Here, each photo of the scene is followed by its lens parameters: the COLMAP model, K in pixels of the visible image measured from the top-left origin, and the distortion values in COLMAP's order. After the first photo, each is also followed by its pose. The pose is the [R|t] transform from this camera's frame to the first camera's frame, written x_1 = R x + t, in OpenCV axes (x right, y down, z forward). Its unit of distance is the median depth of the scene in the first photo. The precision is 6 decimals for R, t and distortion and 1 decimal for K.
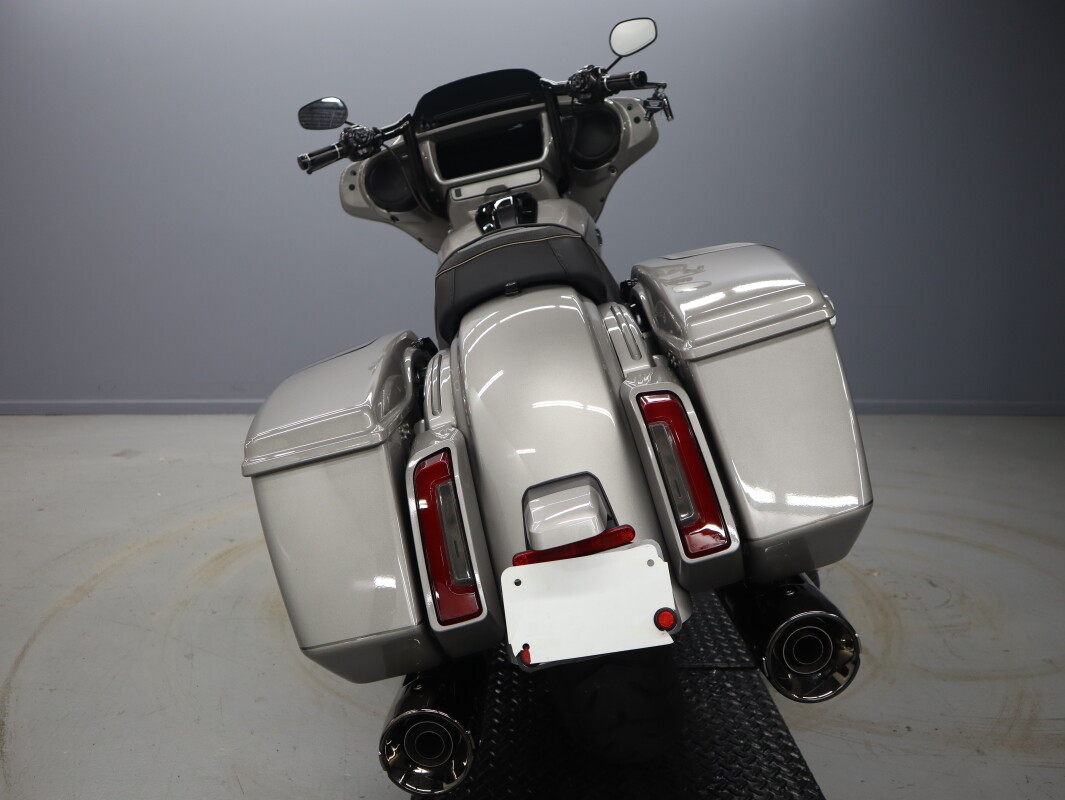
lens RADIAL K [[829.4, 0, 529.0], [0, 829.4, 402.1], [0, 0, 1]] dist [-0.116371, 0.074680]
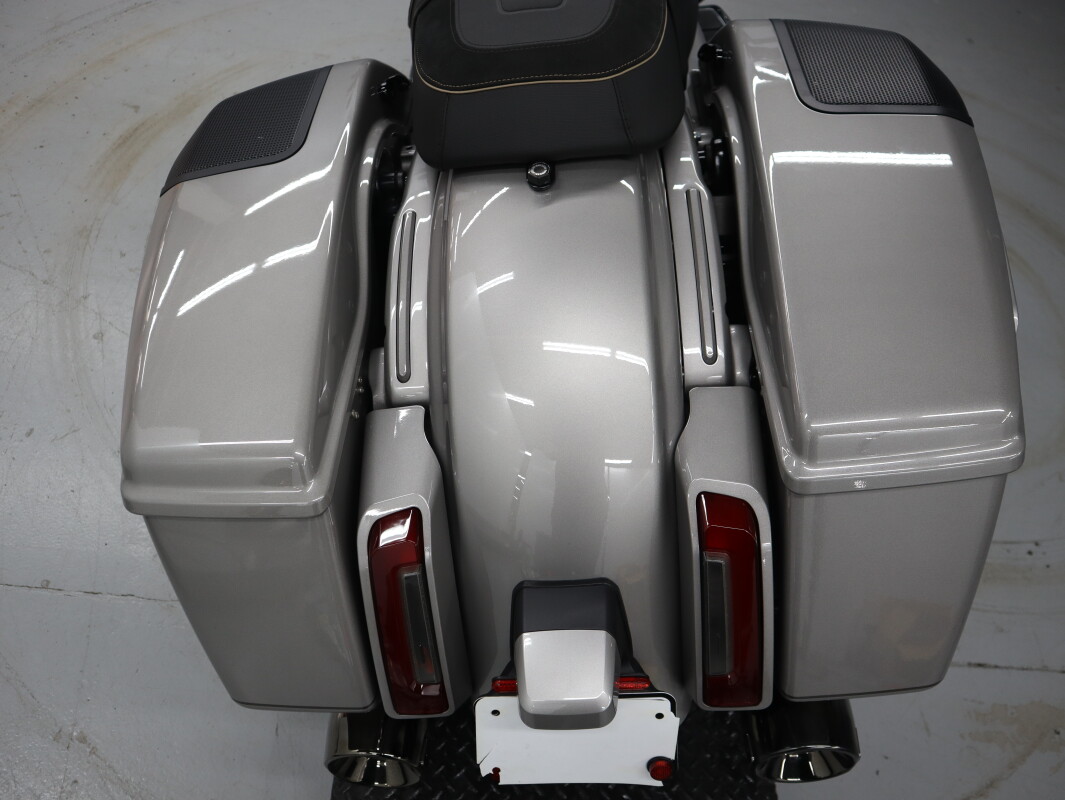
lens RADIAL K [[834.3, 0, 531.1], [0, 834.3, 395.9], [0, 0, 1]] dist [-0.130136, 0.093006]
pose [[0.987794, 0.110009, 0.110275, -0.095506], [-0.155287, 0.750886, 0.641916, -0.502278], [-0.012188, -0.651205, 0.758804, 0.551440]]
